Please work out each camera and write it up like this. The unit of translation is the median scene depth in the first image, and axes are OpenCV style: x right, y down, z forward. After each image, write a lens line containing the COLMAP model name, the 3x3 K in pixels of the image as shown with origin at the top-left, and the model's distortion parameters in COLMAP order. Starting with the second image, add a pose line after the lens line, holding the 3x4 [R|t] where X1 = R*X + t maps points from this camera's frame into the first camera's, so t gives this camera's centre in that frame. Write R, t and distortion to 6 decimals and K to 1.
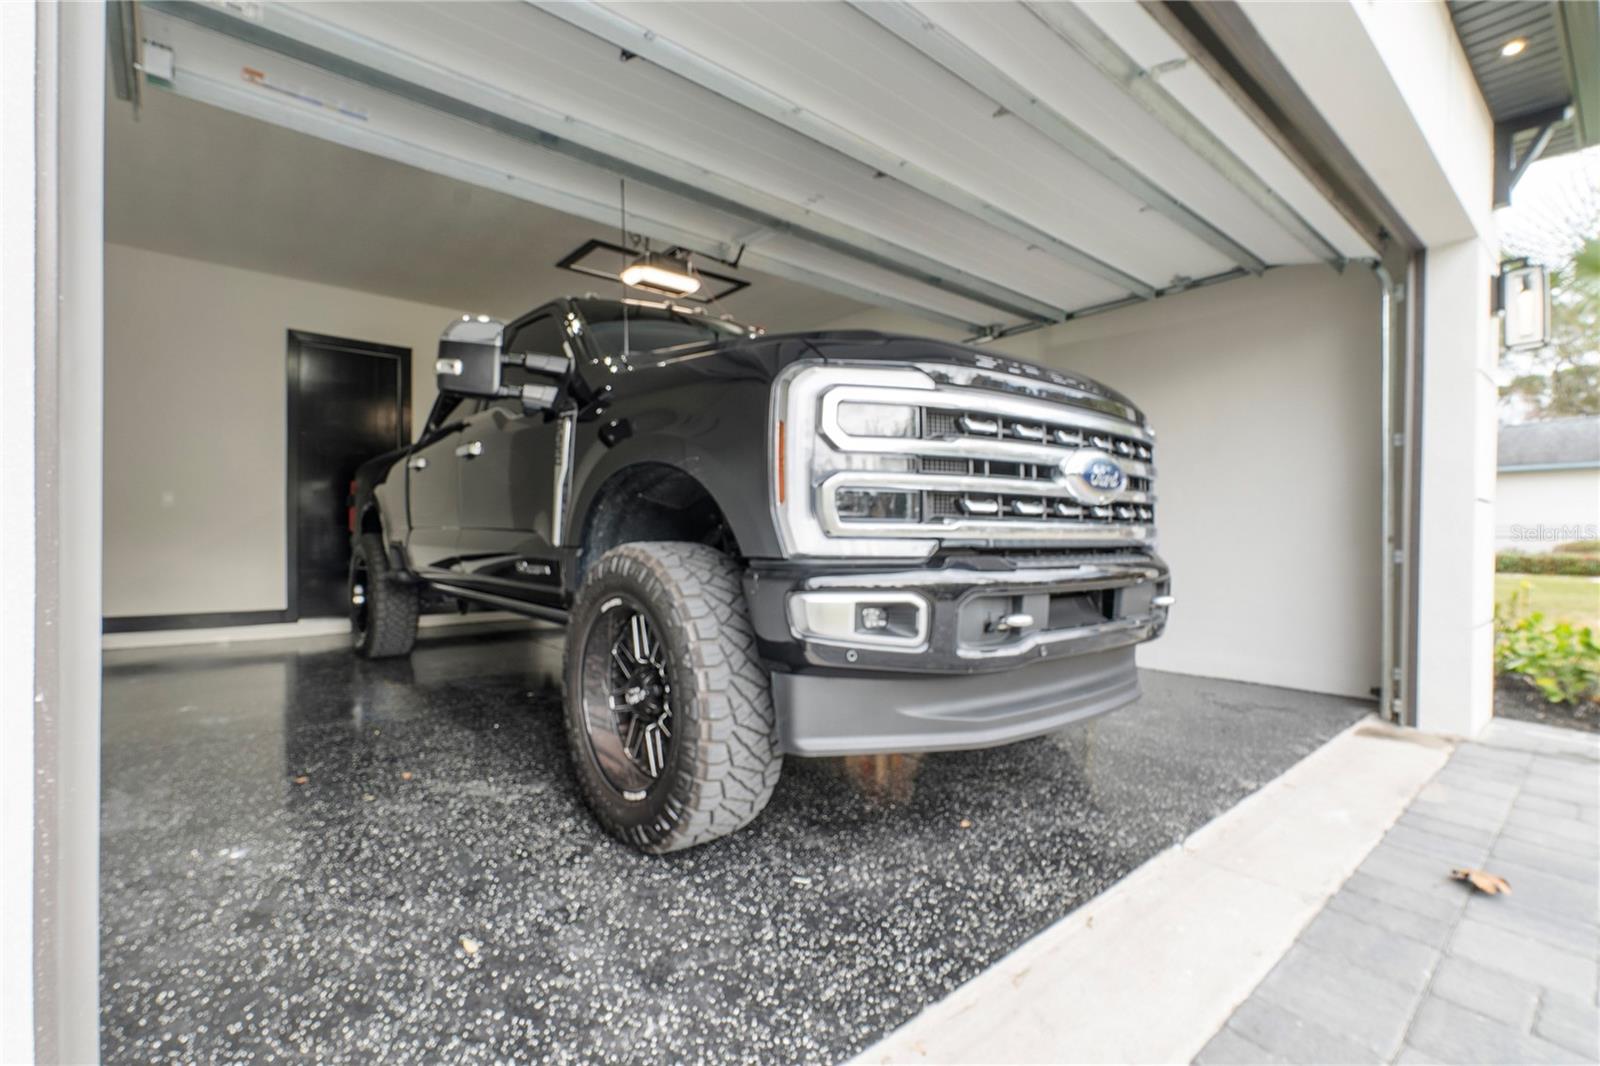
lens RADIAL K [[723.1, 0, 800.0], [0, 723.1, 533.0], [0, 0, 1]] dist [0.003147, -0.000365]
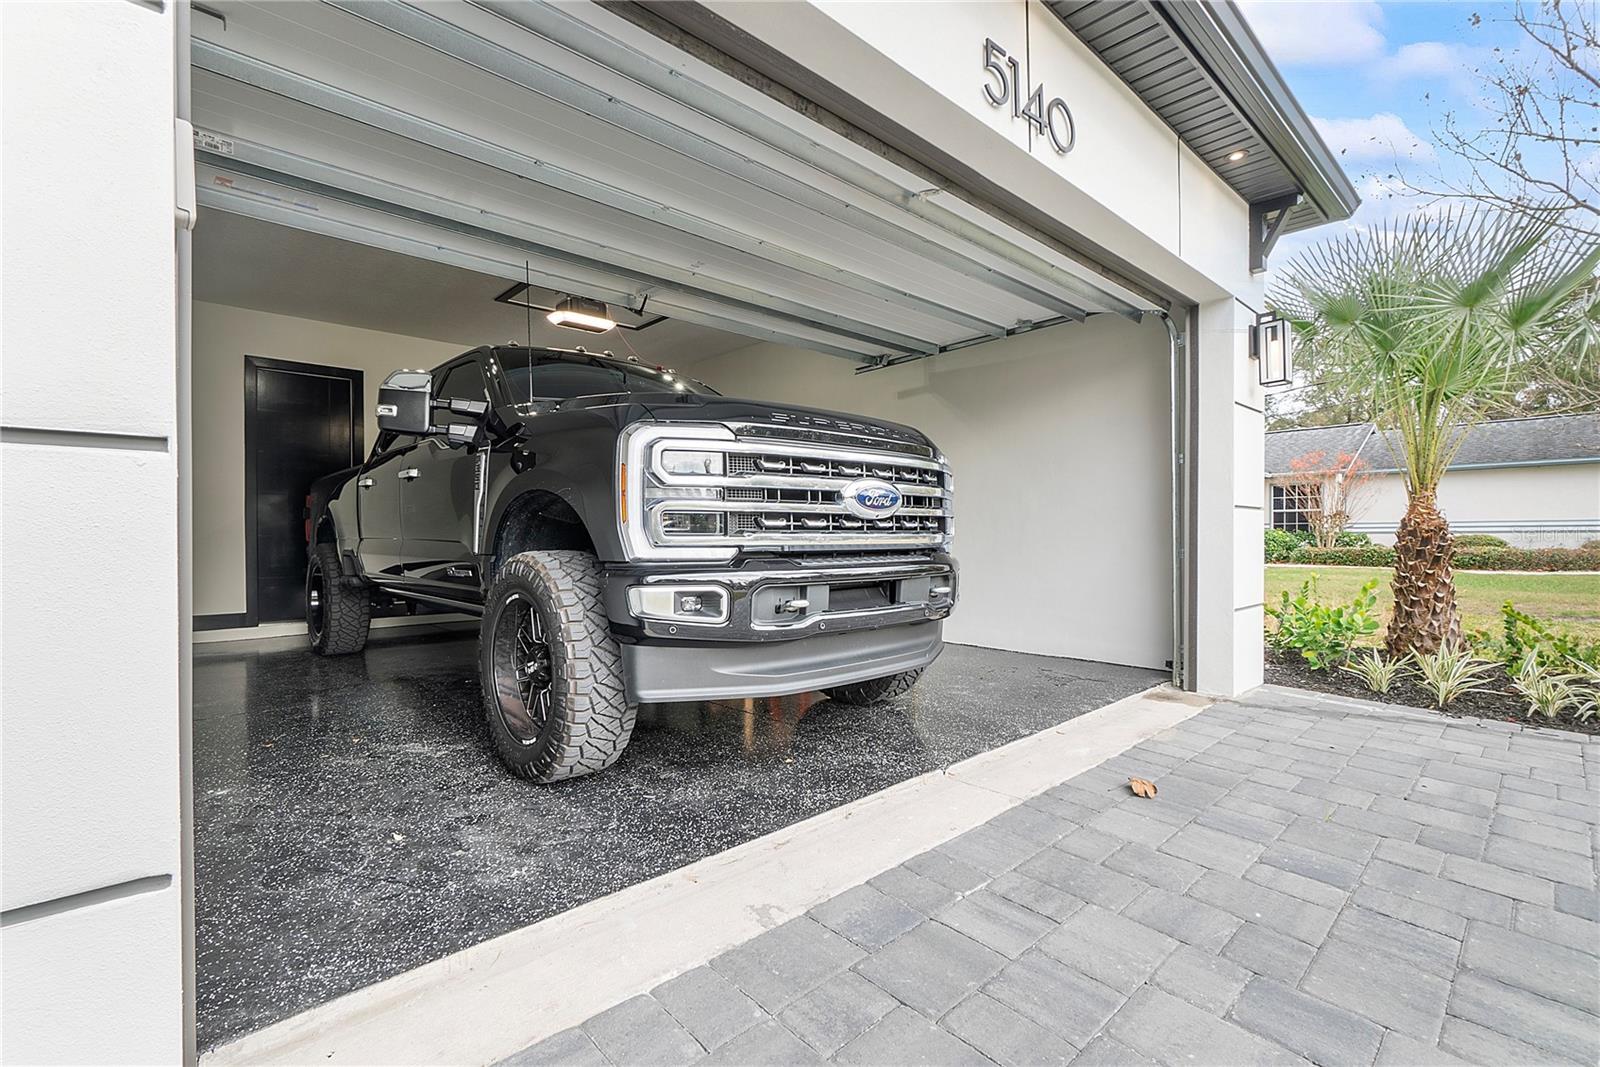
lens RADIAL K [[723.1, 0, 800.0], [0, 723.1, 533.5], [0, 0, 1]] dist [0.003147, -0.000365]
pose [[0.998994, -0.010917, 0.043497, 0.213011], [0.010993, 0.999938, -0.001521, -0.011794], [-0.043478, 0.001998, 0.999052, -0.348369]]
